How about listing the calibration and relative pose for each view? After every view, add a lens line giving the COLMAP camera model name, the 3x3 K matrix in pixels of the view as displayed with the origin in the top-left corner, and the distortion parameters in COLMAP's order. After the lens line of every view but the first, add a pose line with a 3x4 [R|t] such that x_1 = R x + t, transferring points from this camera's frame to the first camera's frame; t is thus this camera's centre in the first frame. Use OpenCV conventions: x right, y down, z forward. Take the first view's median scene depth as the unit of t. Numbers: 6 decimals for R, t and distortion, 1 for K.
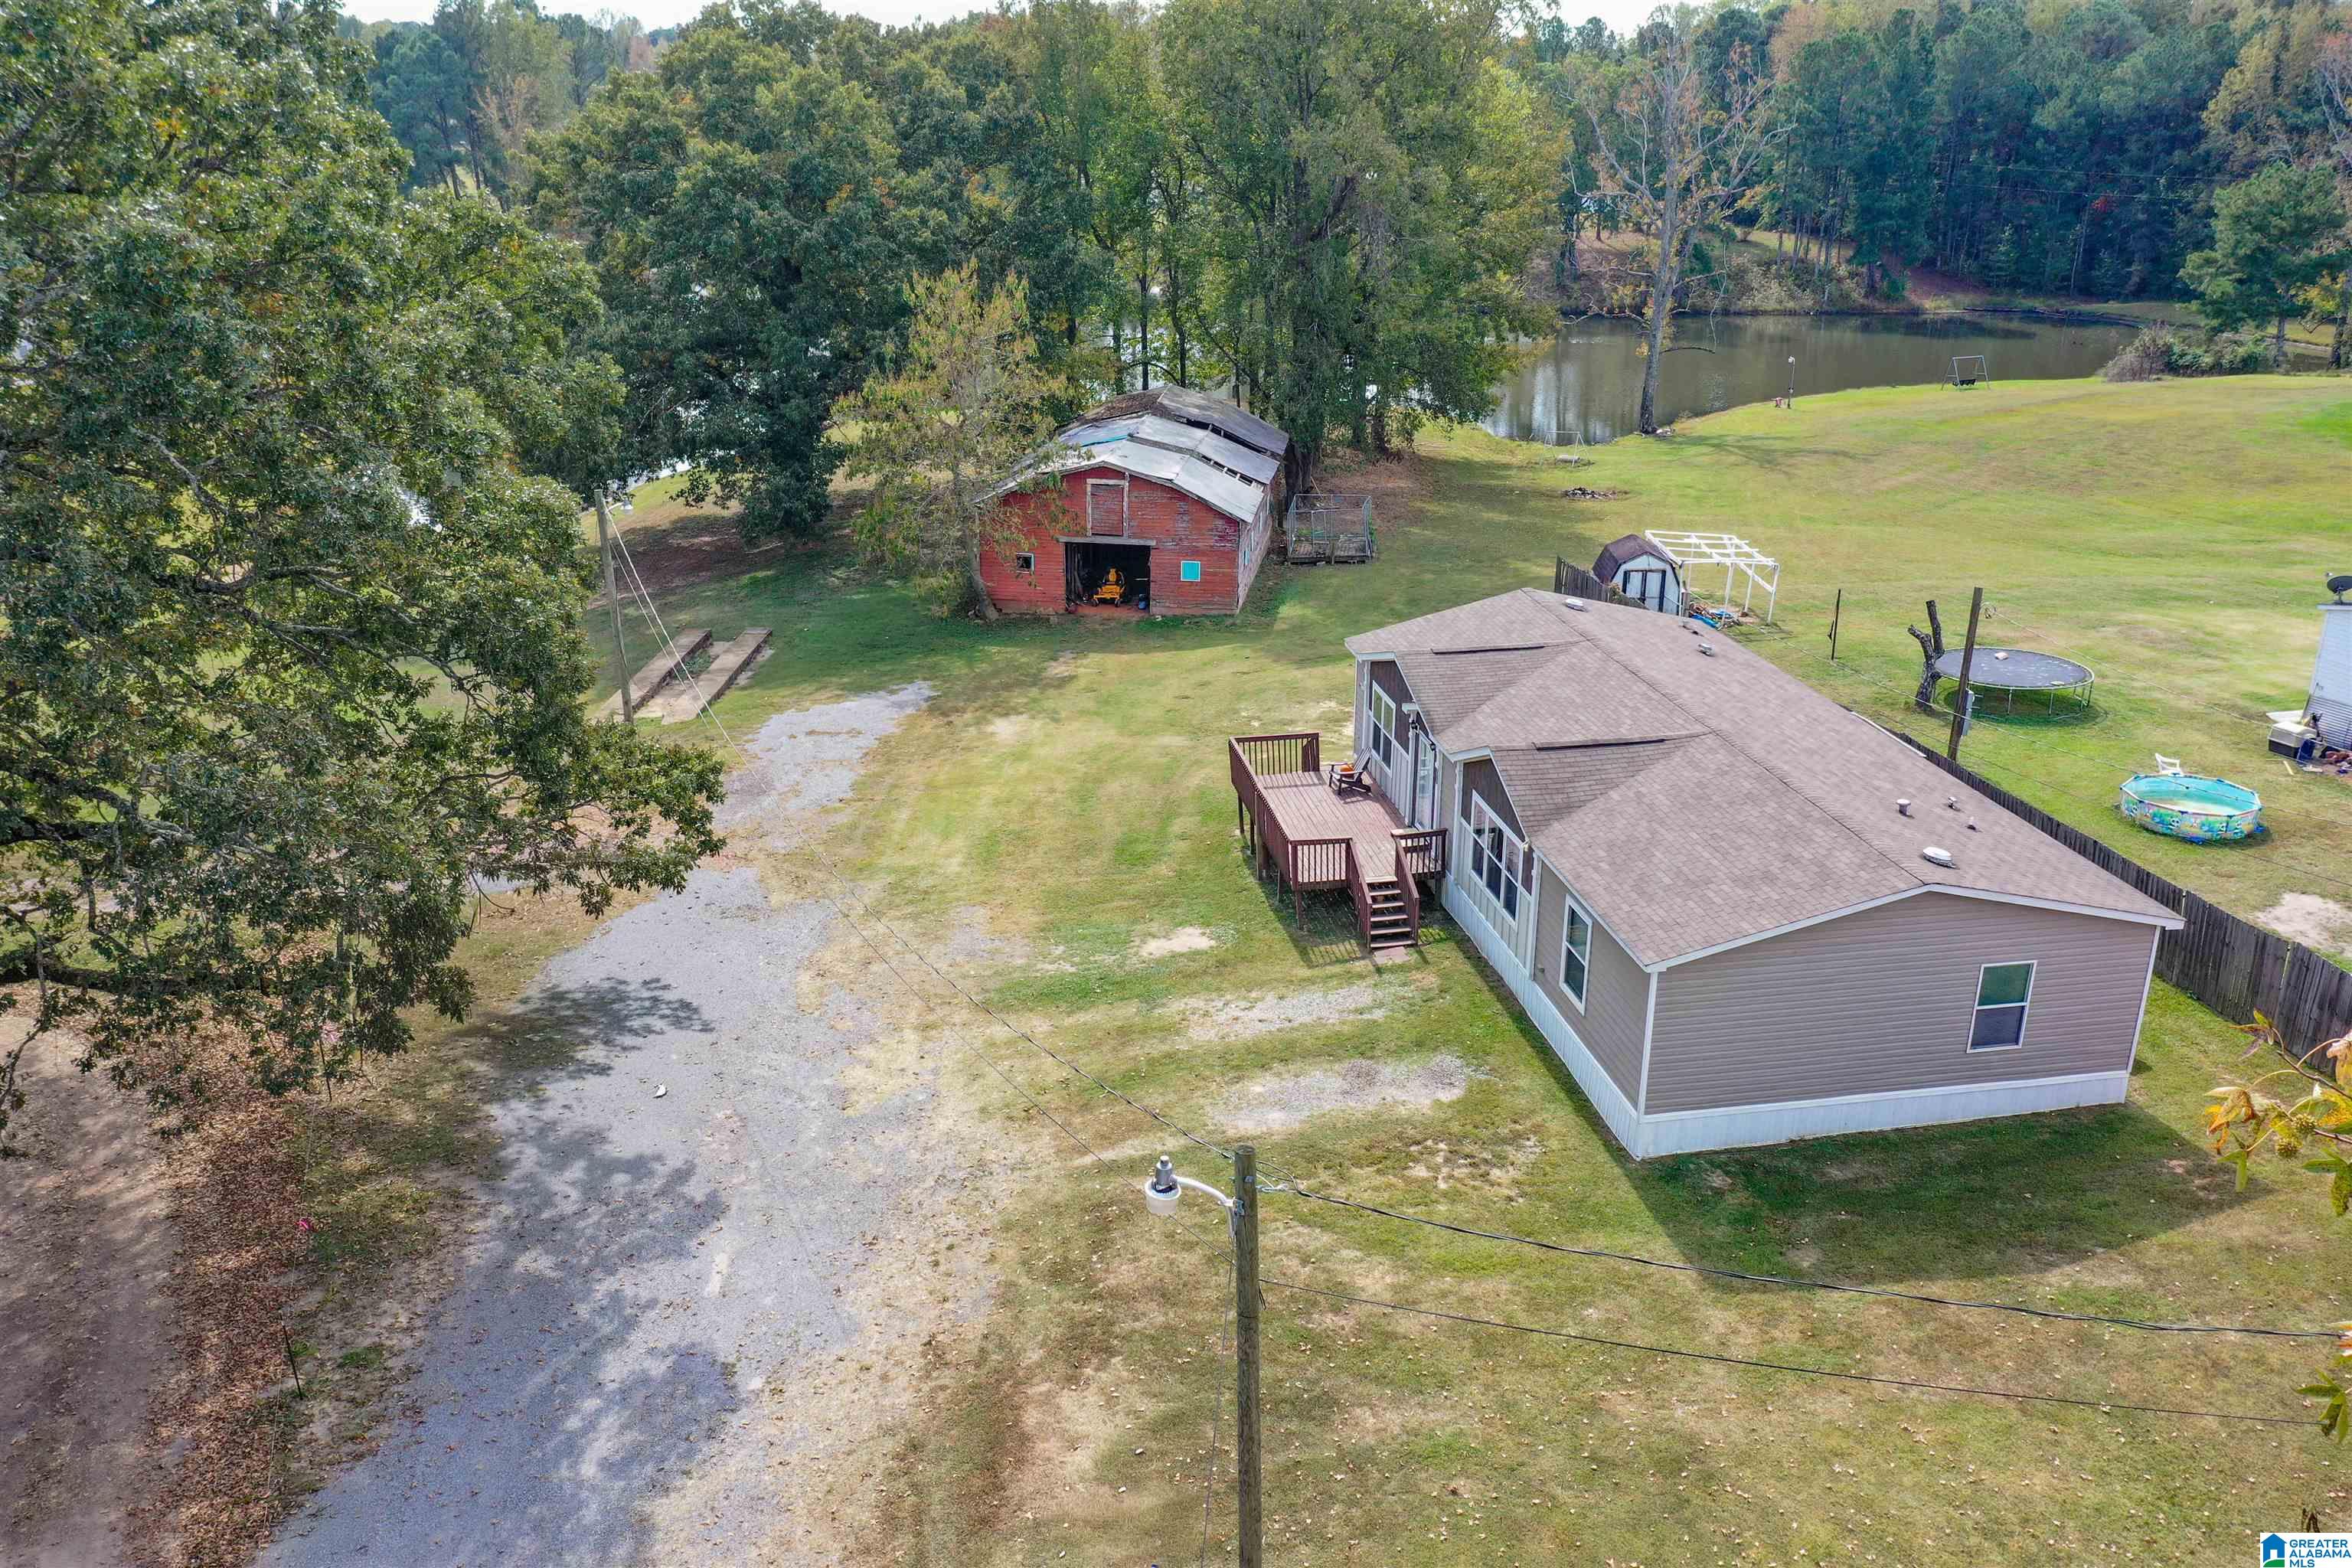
lens RADIAL K [[1850.5, 0, 1176.0], [0, 1850.5, 784.0], [0, 0, 1]] dist [0.008841, 0.004442]
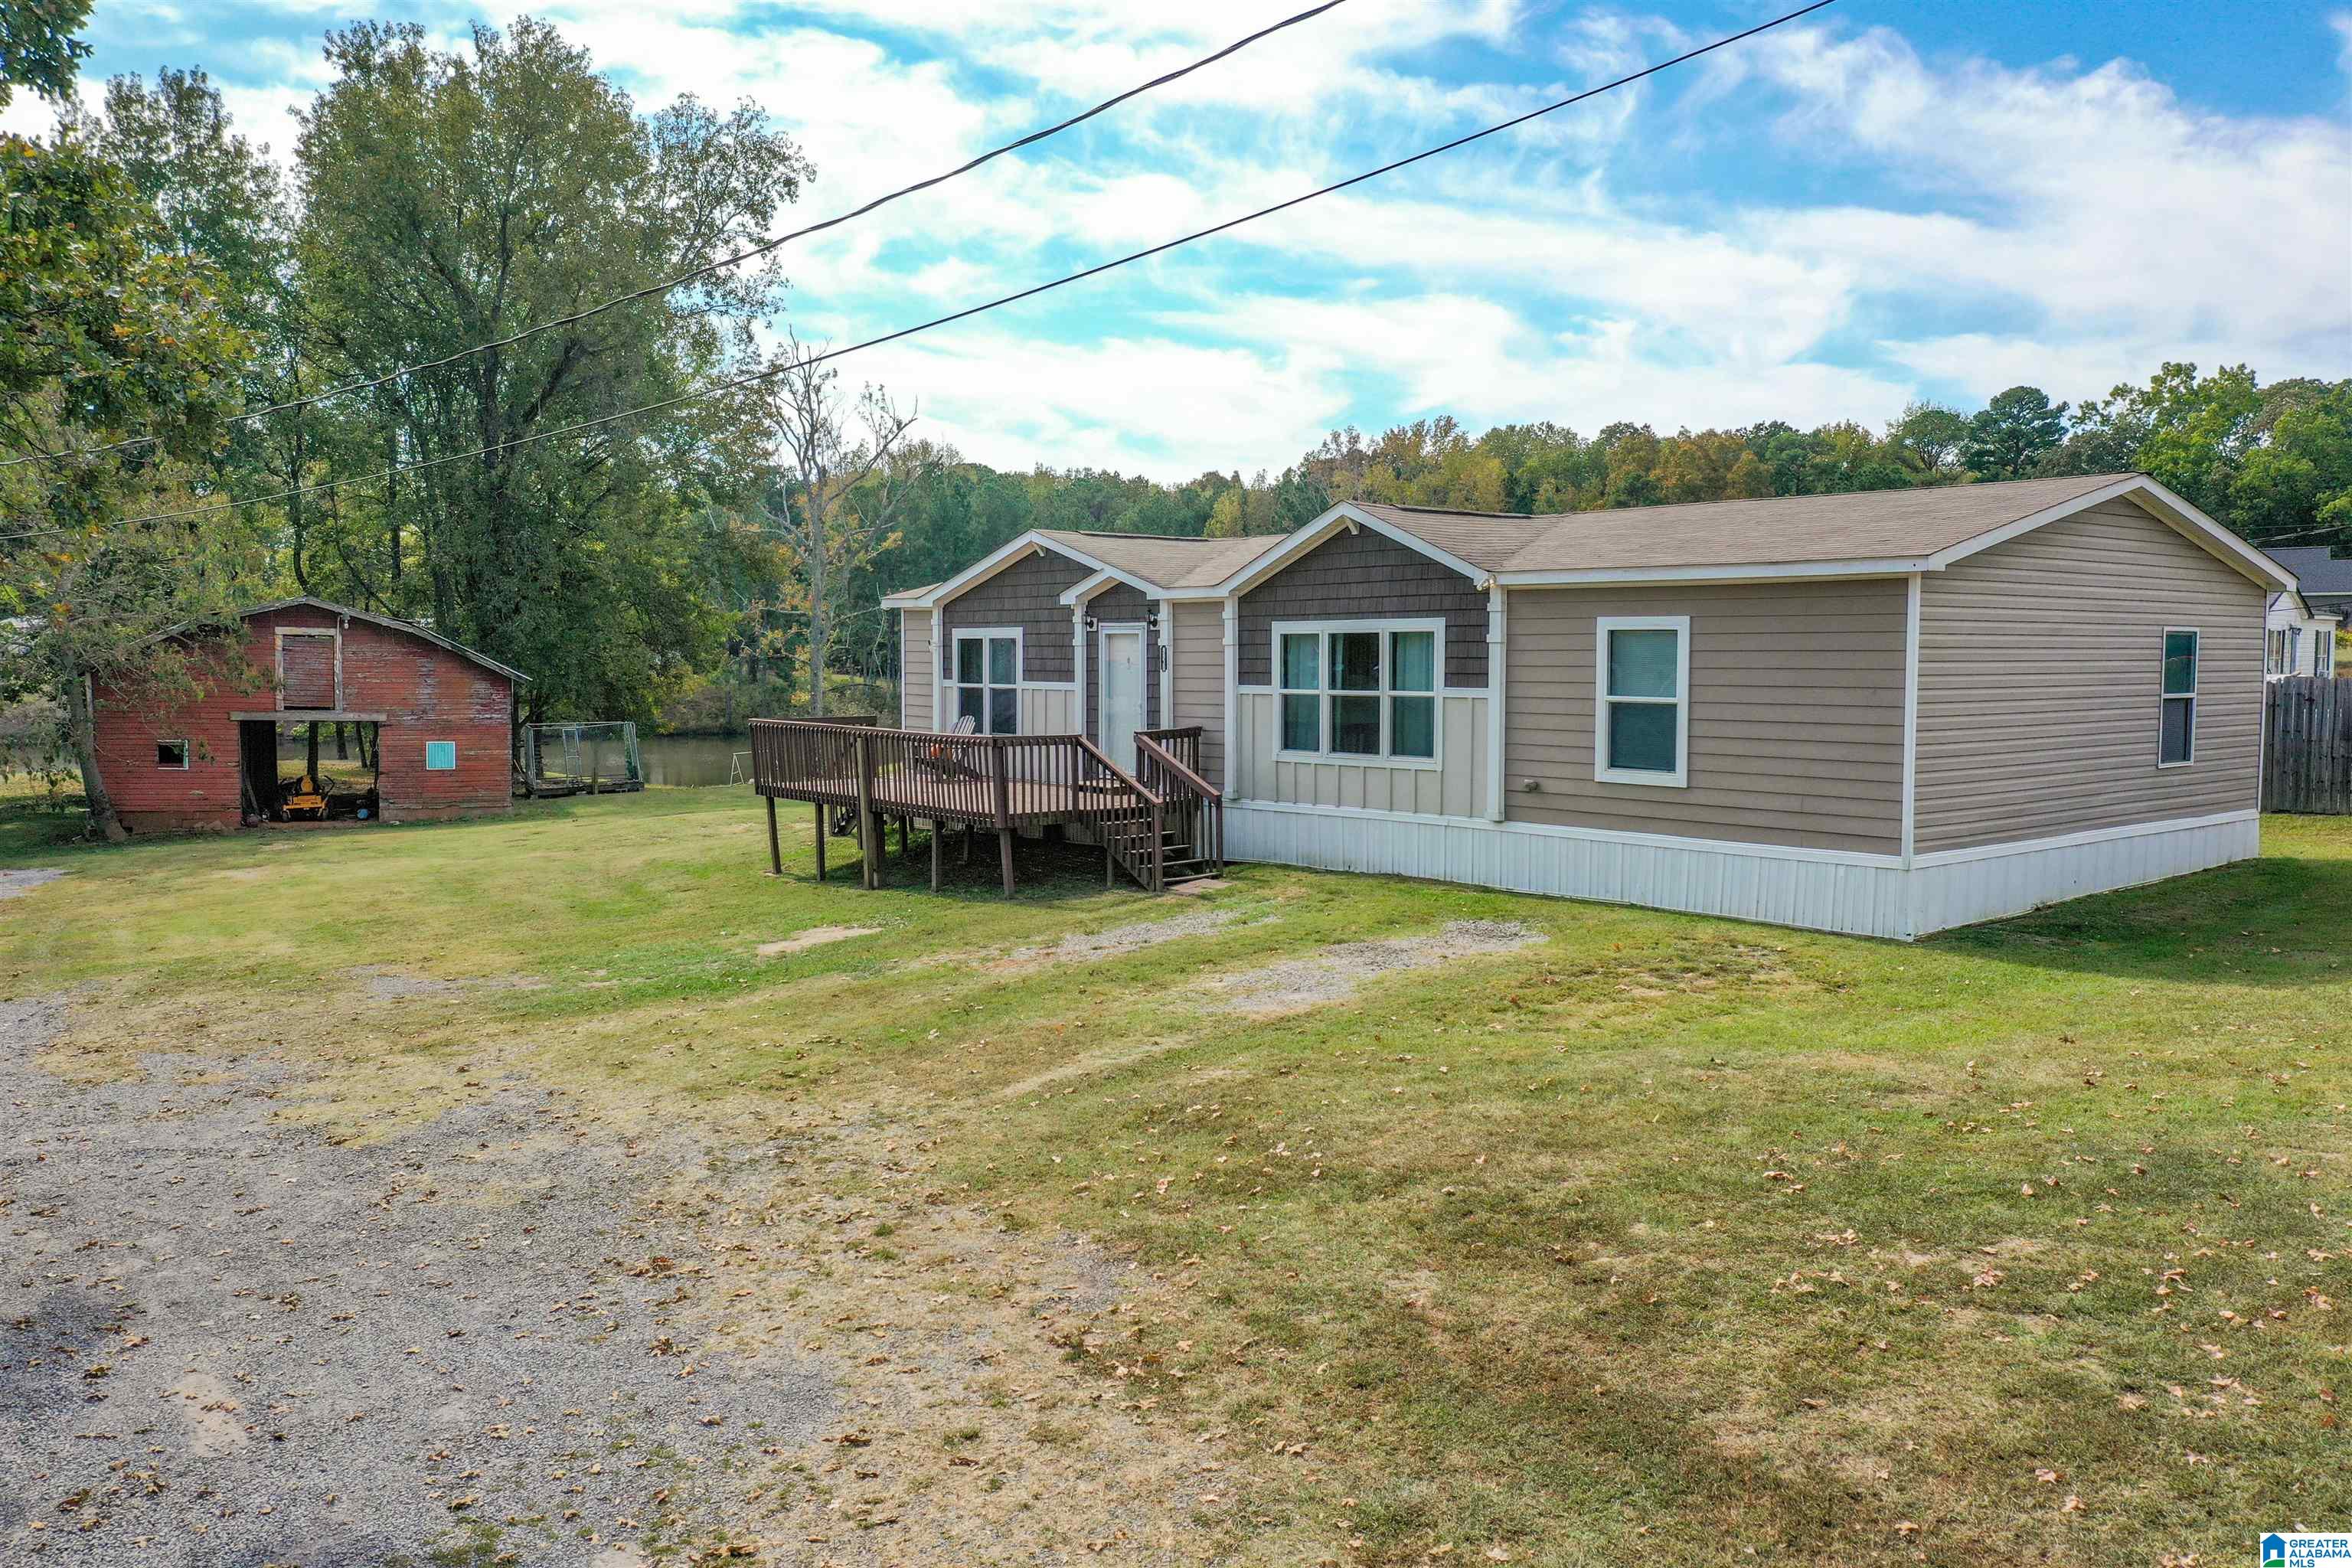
lens RADIAL K [[1850.5, 0, 1176.0], [0, 1850.5, 784.0], [0, 0, 1]] dist [0.008841, 0.004442]
pose [[0.860398, -0.035675, 0.508373, -0.167601], [0.178808, 0.955262, -0.235589, 0.170400], [-0.477225, 0.293601, 0.828284, 0.412048]]
